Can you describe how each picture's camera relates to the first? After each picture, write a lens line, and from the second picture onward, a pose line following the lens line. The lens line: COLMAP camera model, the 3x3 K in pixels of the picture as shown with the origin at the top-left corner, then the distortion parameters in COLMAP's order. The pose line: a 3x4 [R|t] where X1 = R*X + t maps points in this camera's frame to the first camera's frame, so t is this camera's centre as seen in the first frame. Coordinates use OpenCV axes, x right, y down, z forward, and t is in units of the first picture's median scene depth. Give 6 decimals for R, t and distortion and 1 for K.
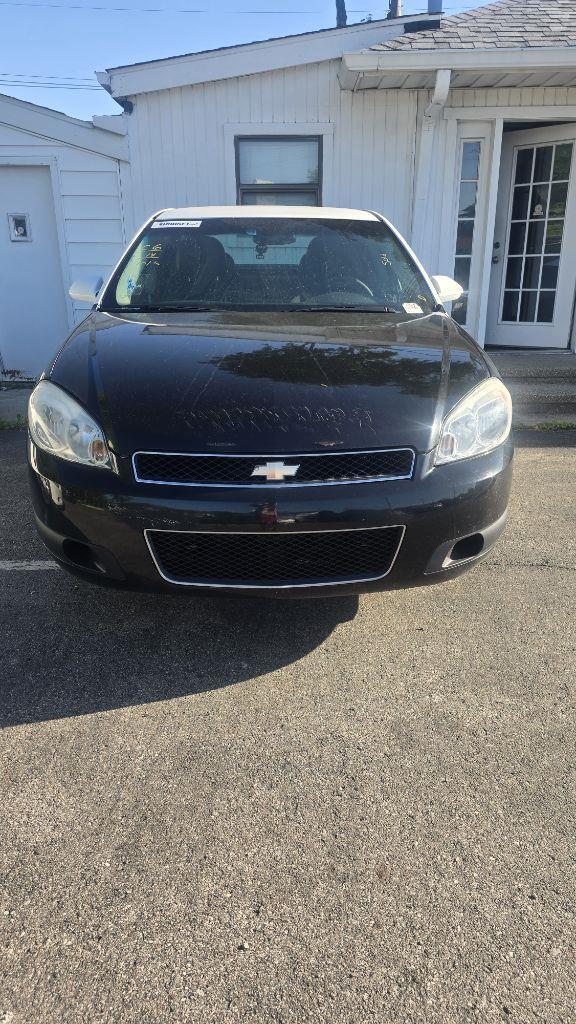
lens RADIAL K [[684.2, 0, 293.4], [0, 684.2, 515.7], [0, 0, 1]] dist [0.001239, -0.000691]
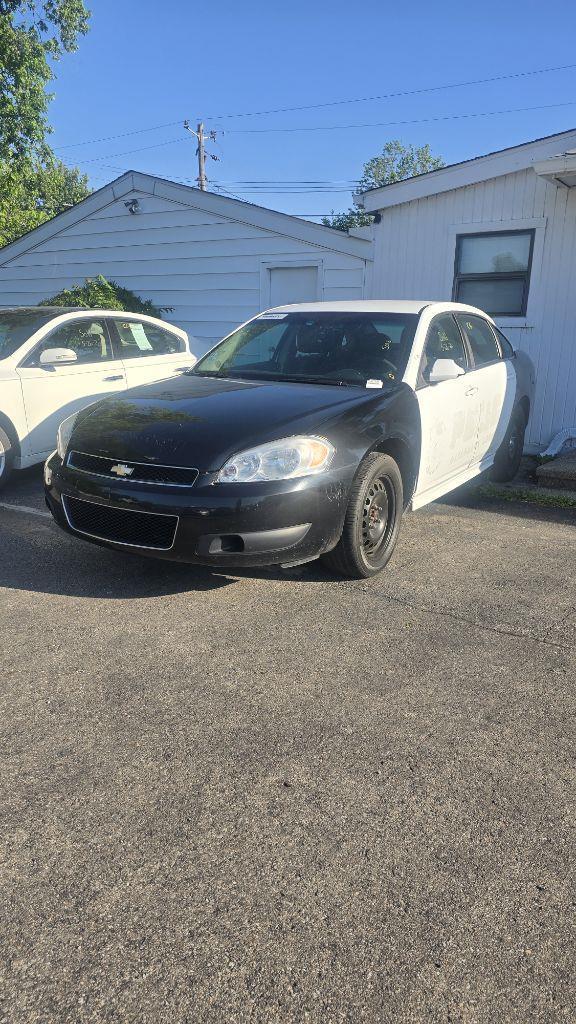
lens RADIAL K [[689.5, 0, 284.8], [0, 689.5, 513.8], [0, 0, 1]] dist [0.002255, 0.000126]
pose [[0.812953, 0.159962, -0.559928, 1.158733], [-0.213614, 0.976420, -0.031197, 0.005189], [0.541734, 0.144970, 0.827954, -0.143214]]
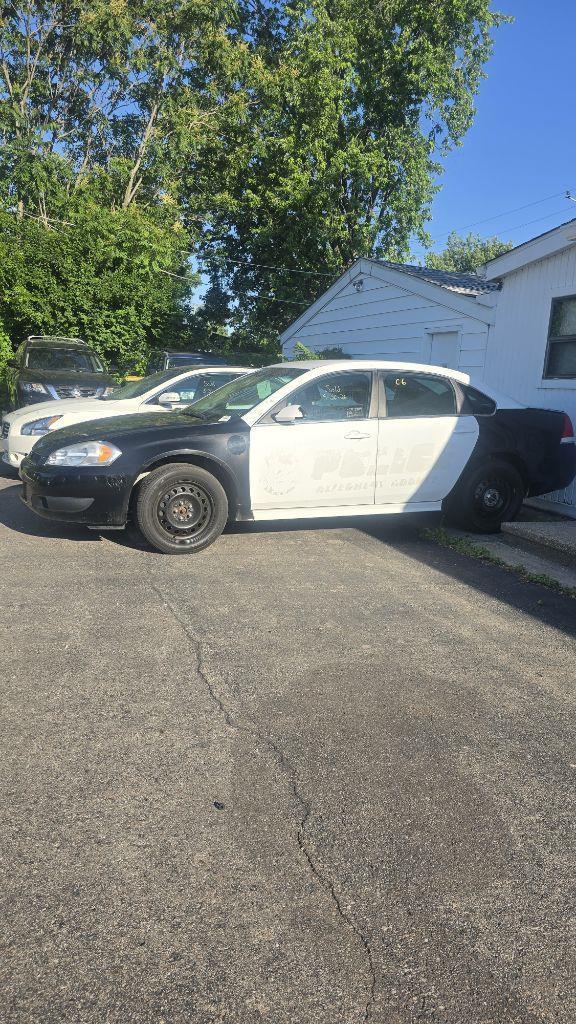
lens RADIAL K [[689.5, 0, 284.8], [0, 689.5, 513.8], [0, 0, 1]] dist [0.002255, 0.000126]
pose [[0.326477, 0.189317, -0.926052, 2.641492], [-0.365527, 0.928799, 0.061013, -0.343045], [0.871667, 0.318577, 0.372432, 0.809797]]
